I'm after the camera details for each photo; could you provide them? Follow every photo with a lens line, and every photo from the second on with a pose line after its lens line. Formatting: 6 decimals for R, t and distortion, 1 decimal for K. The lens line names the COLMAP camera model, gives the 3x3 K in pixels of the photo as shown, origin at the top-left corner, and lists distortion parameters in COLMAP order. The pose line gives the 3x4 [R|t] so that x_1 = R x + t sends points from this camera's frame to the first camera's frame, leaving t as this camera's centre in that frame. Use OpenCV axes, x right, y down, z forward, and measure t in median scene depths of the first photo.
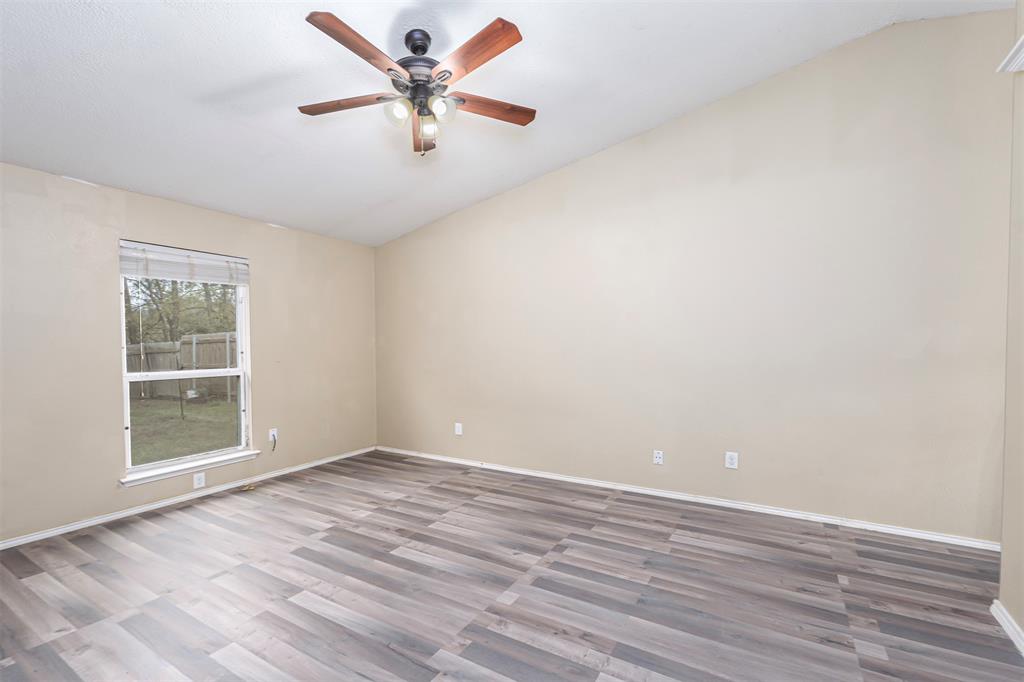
lens RADIAL K [[424.7, 0, 514.8], [0, 424.7, 336.5], [0, 0, 1]] dist [-0.001269, -0.000240]
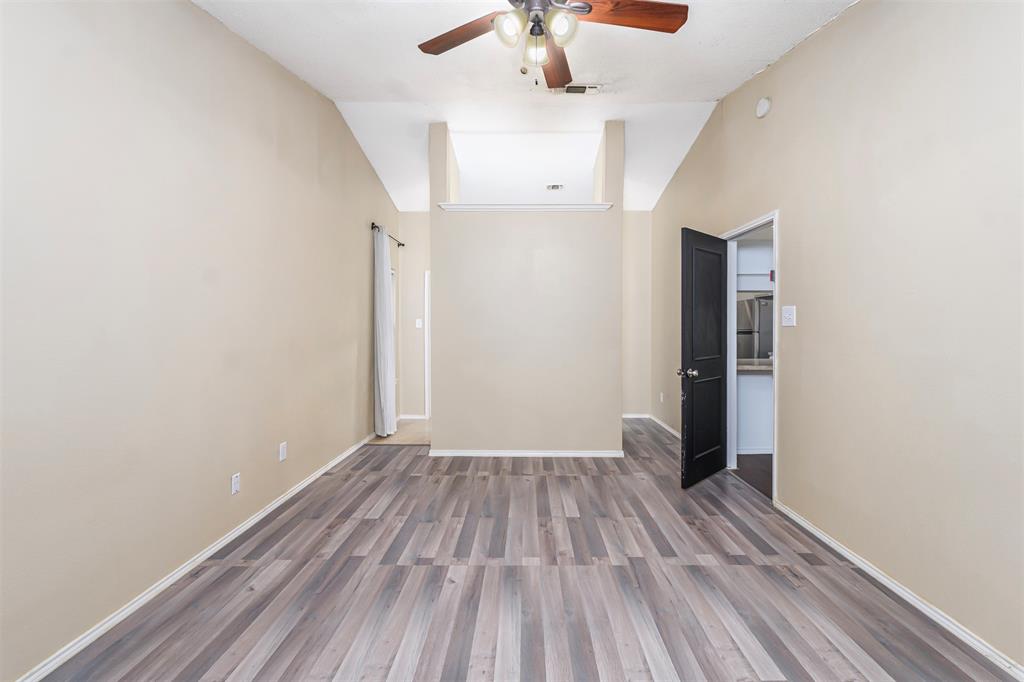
lens RADIAL K [[424.7, 0, 514.8], [0, 424.7, 336.5], [0, 0, 1]] dist [-0.001269, -0.000240]
pose [[-0.466869, -0.011663, 0.884249, -0.892566], [-0.012001, 0.999905, 0.006852, -0.004143], [-0.884245, -0.007413, -0.466965, 1.398210]]
